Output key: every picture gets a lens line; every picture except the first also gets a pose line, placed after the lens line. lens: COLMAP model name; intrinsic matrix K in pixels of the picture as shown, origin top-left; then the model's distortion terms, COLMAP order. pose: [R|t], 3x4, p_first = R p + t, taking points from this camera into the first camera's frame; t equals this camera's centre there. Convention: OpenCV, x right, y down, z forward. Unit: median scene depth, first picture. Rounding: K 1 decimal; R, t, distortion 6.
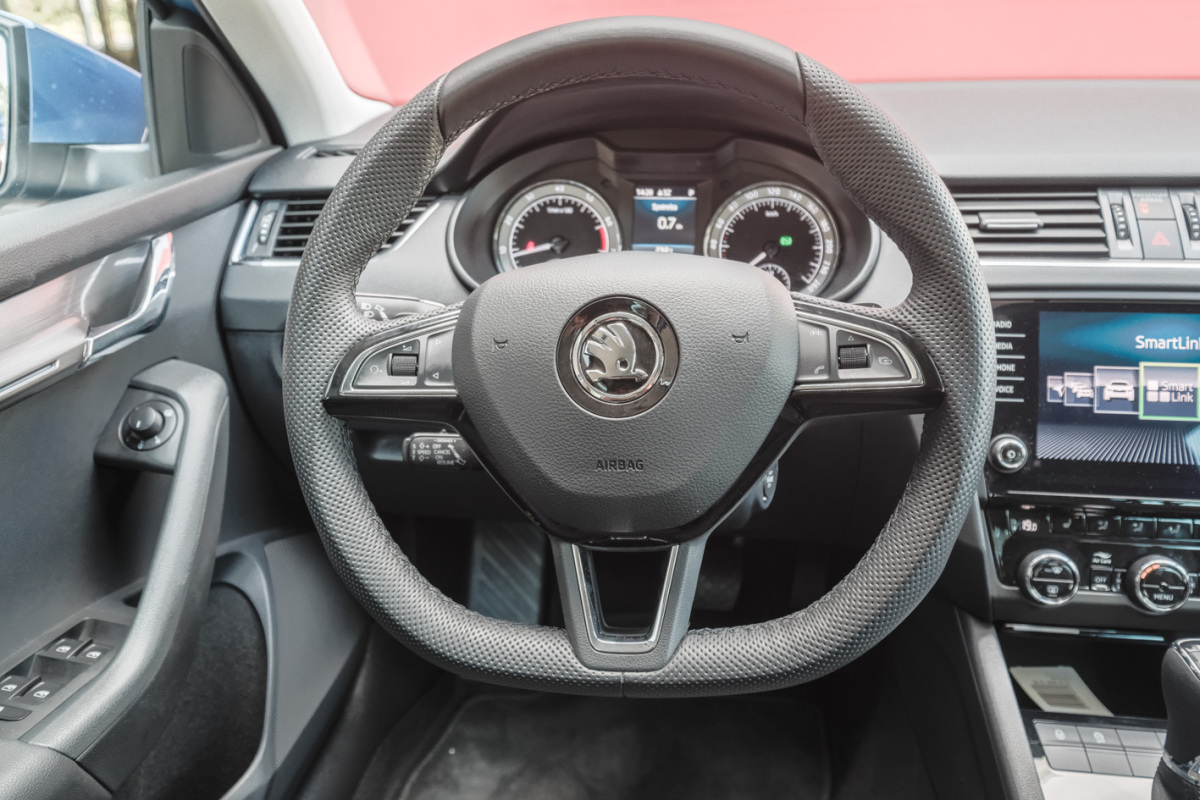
lens RADIAL K [[885.9, 0, 596.2], [0, 885.9, 400.9], [0, 0, 1]] dist [-0.002760, 0.014616]
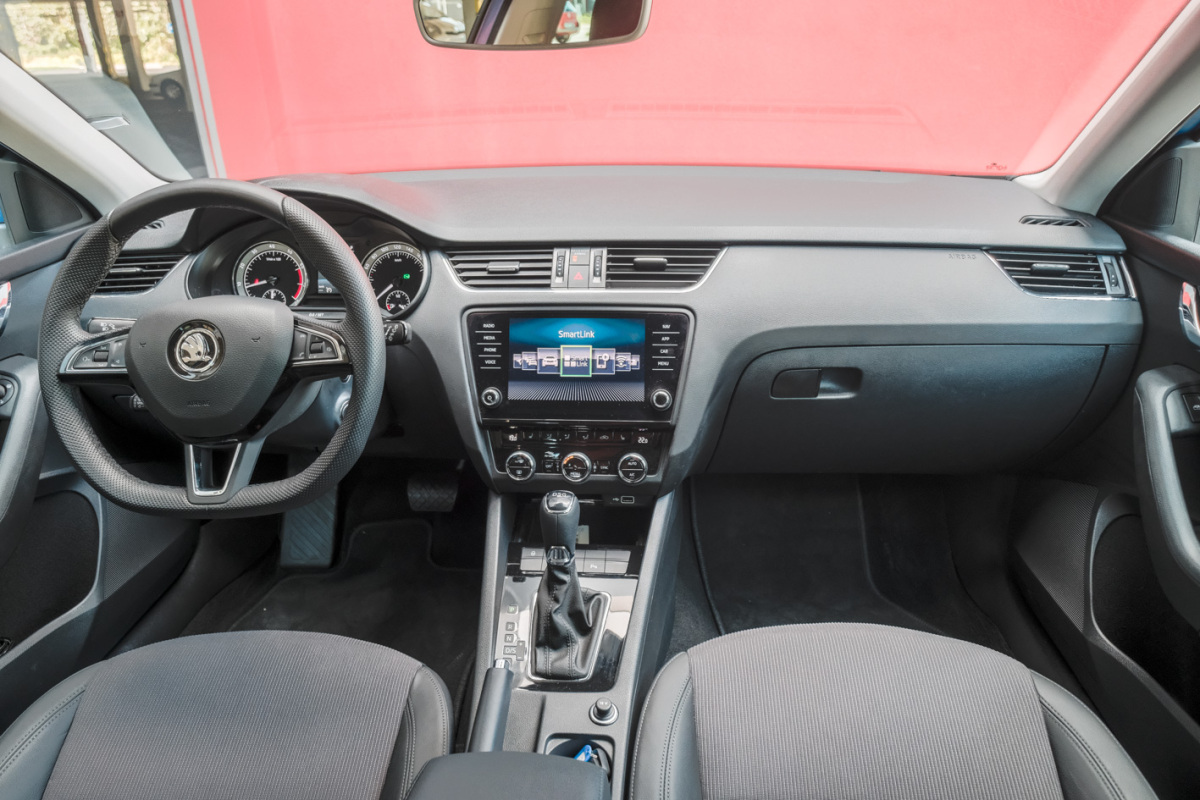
lens RADIAL K [[771.7, 0, 593.7], [0, 771.7, 395.3], [0, 0, 1]] dist [0.004011, 0.005314]
pose [[0.998895, -0.024620, 0.040032, 0.608500], [0.023791, 0.999495, 0.021050, 0.026964], [-0.040530, -0.020074, 0.998977, -0.576215]]
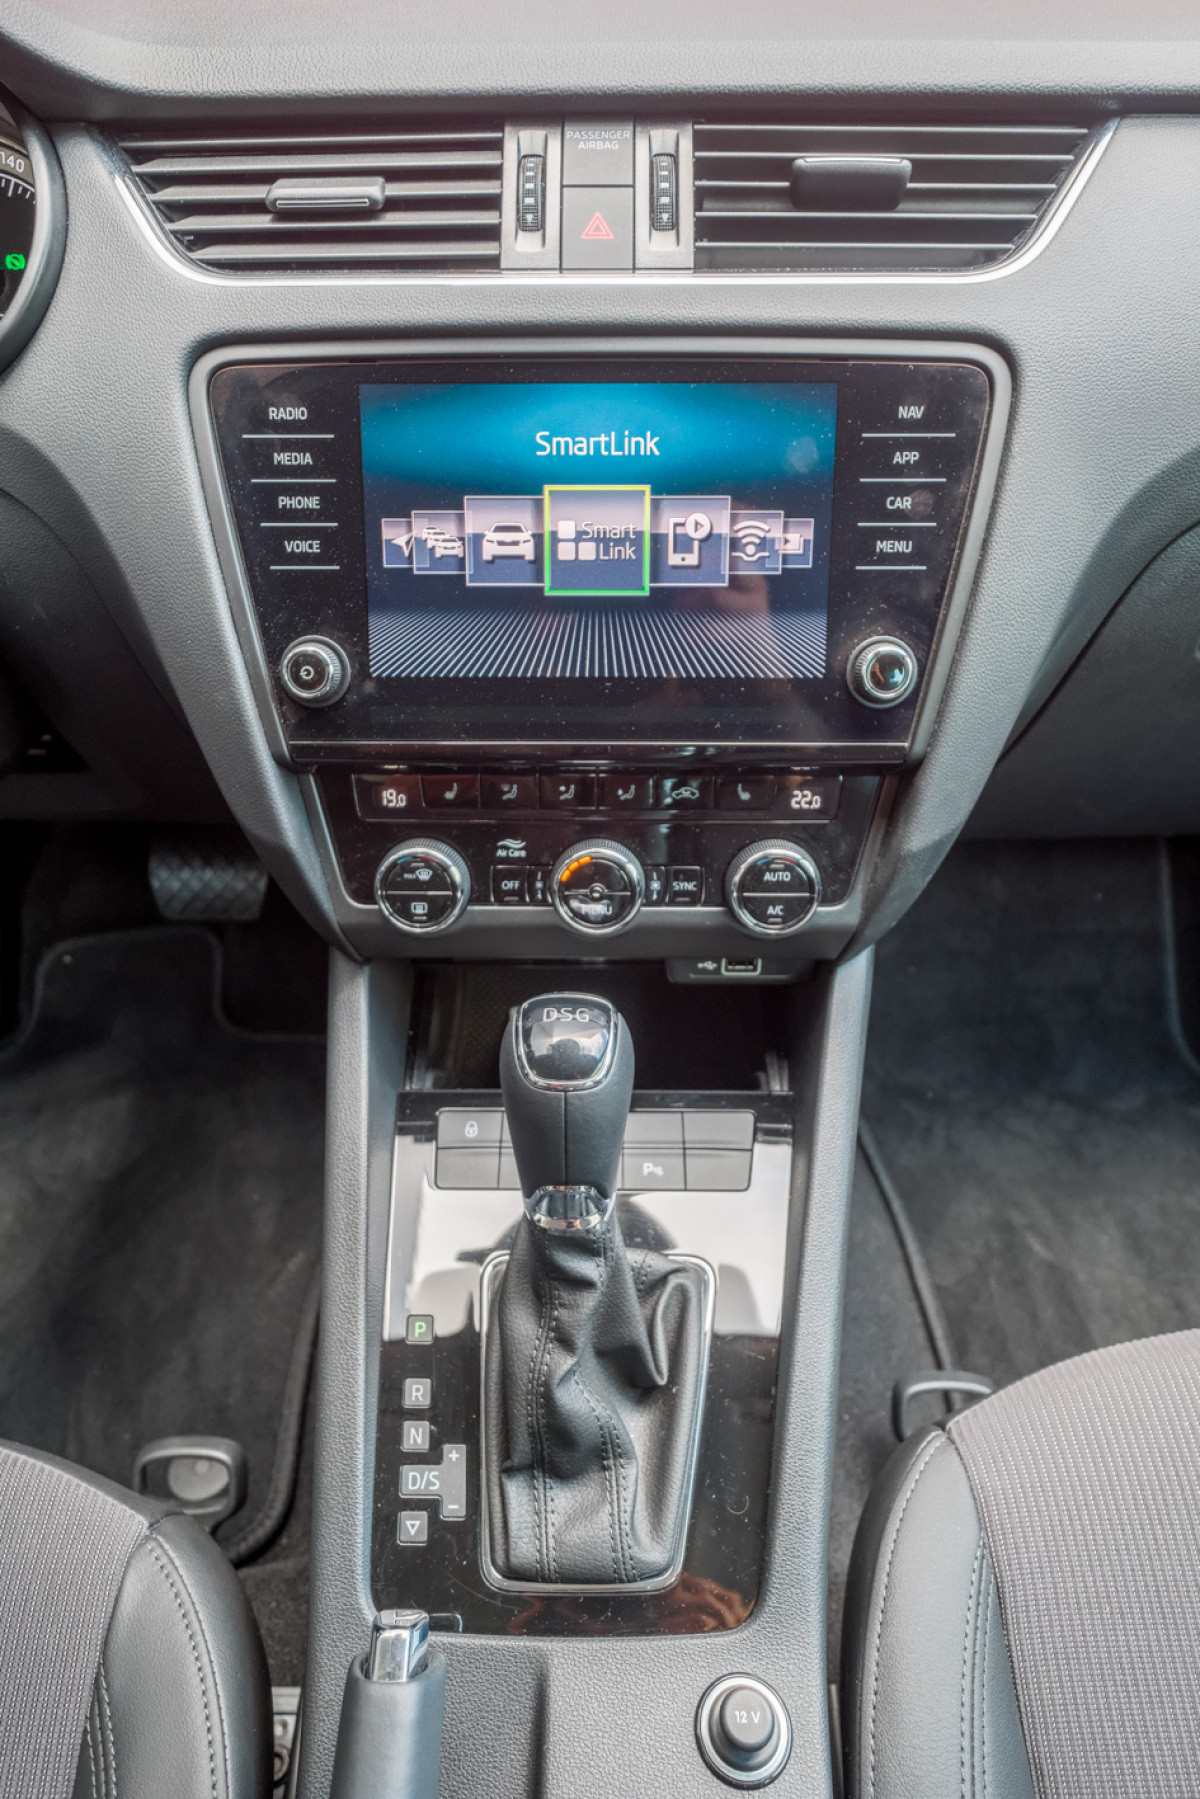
lens RADIAL K [[1142.4, 0, 595.4], [0, 1142.4, 903.7], [0, 0, 1]] dist [0.000723, -0.004336]
pose [[0.993121, -0.061335, 0.099741, 0.555111], [0.033221, 0.964420, 0.262280, 0.019720], [-0.112279, -0.257162, 0.959823, 0.276843]]
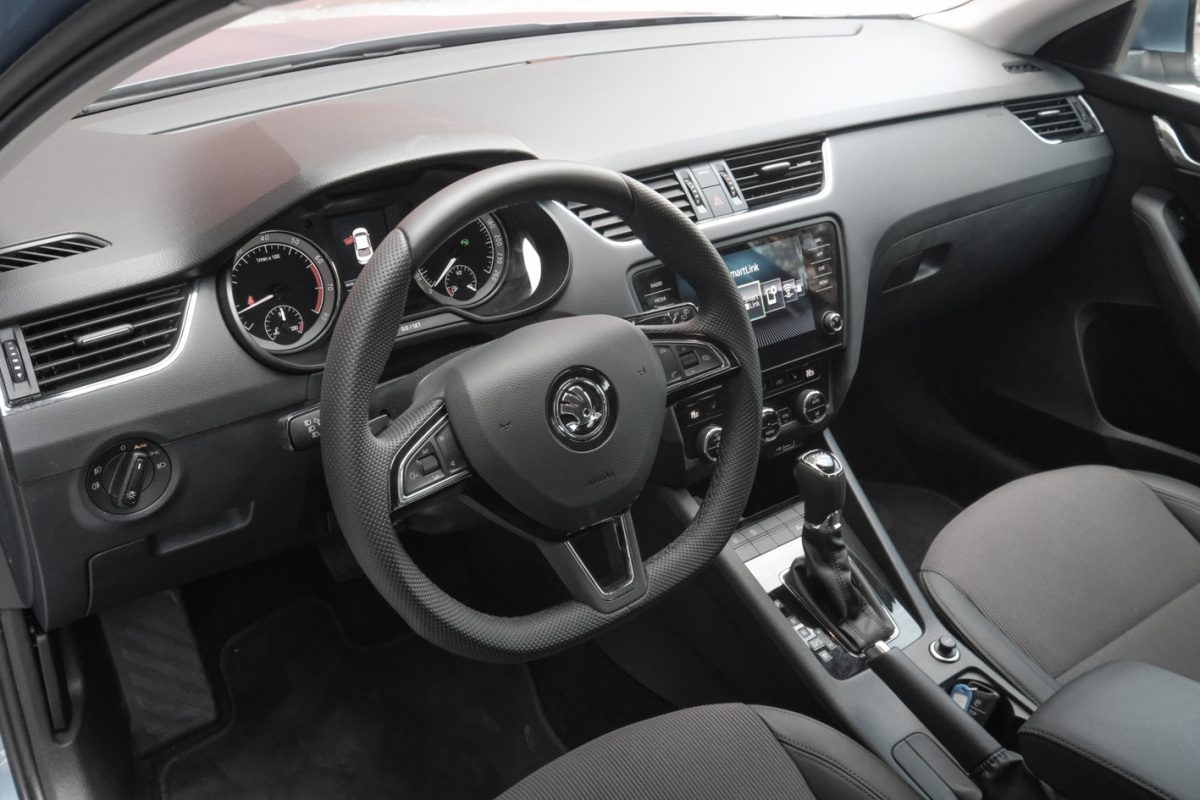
lens RADIAL K [[1119.9, 0, 601.1], [0, 1119.9, 404.9], [0, 0, 1]] dist [0.029697, 0.000000]
pose [[0.721830, -0.310424, 0.618546, -0.762926], [0.219284, 0.950298, 0.221018, -0.318071], [-0.656412, -0.023901, 0.754024, -0.279873]]
